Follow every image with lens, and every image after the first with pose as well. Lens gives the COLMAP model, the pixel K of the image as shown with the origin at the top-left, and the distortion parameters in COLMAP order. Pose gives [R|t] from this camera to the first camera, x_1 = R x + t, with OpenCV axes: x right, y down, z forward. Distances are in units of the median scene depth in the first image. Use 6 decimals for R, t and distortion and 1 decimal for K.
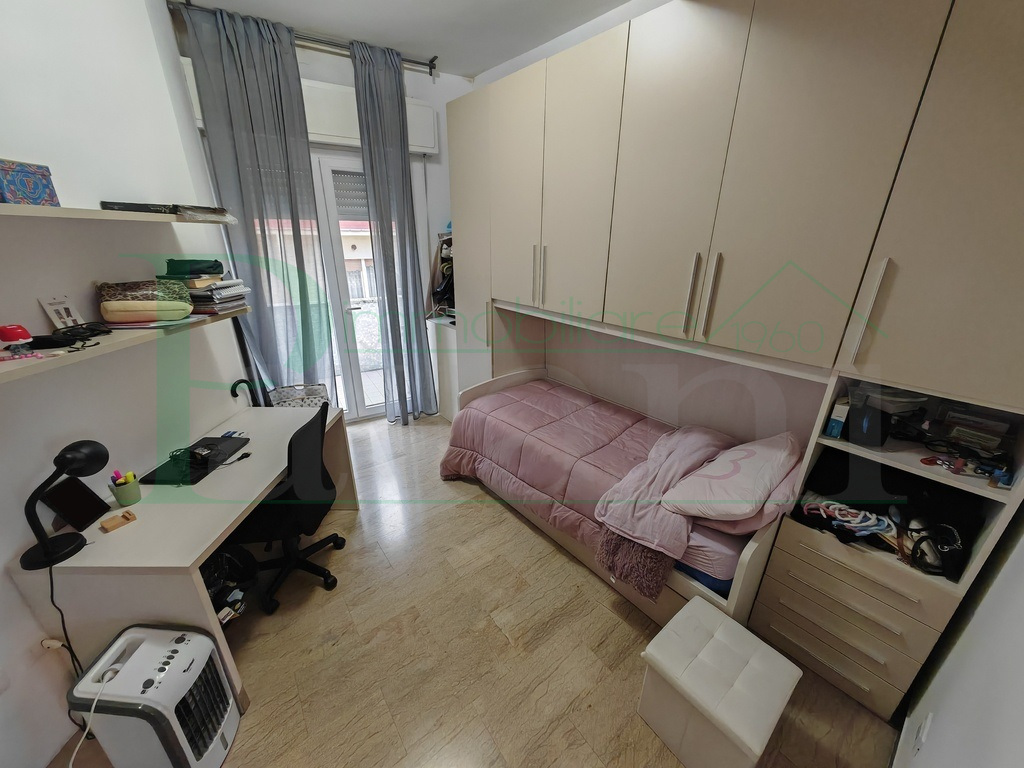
lens RADIAL K [[383.3, 0, 511.3], [0, 383.3, 383.2], [0, 0, 1]] dist [0.000692, 0.000466]
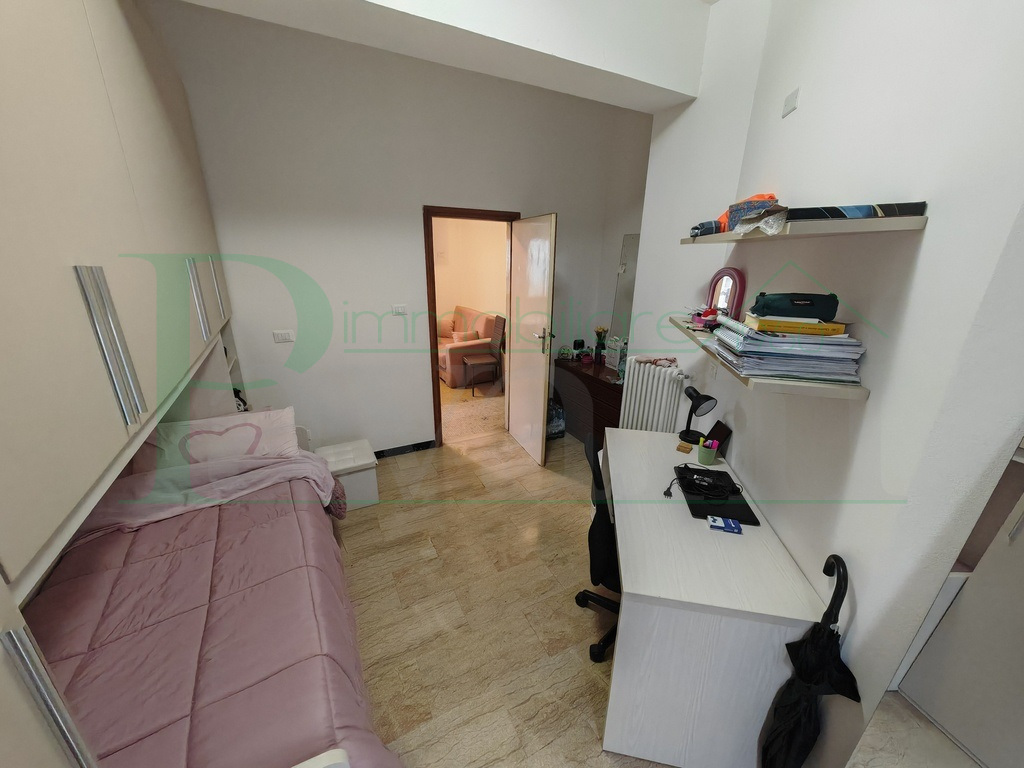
lens RADIAL K [[383.3, 0, 511.3], [0, 383.3, 383.2], [0, 0, 1]] dist [0.000692, 0.000466]
pose [[-0.983238, -0.078218, 0.164694, -0.423186], [0.045209, 0.770500, 0.635835, -0.556791], [-0.176630, 0.632623, -0.754049, 1.460290]]
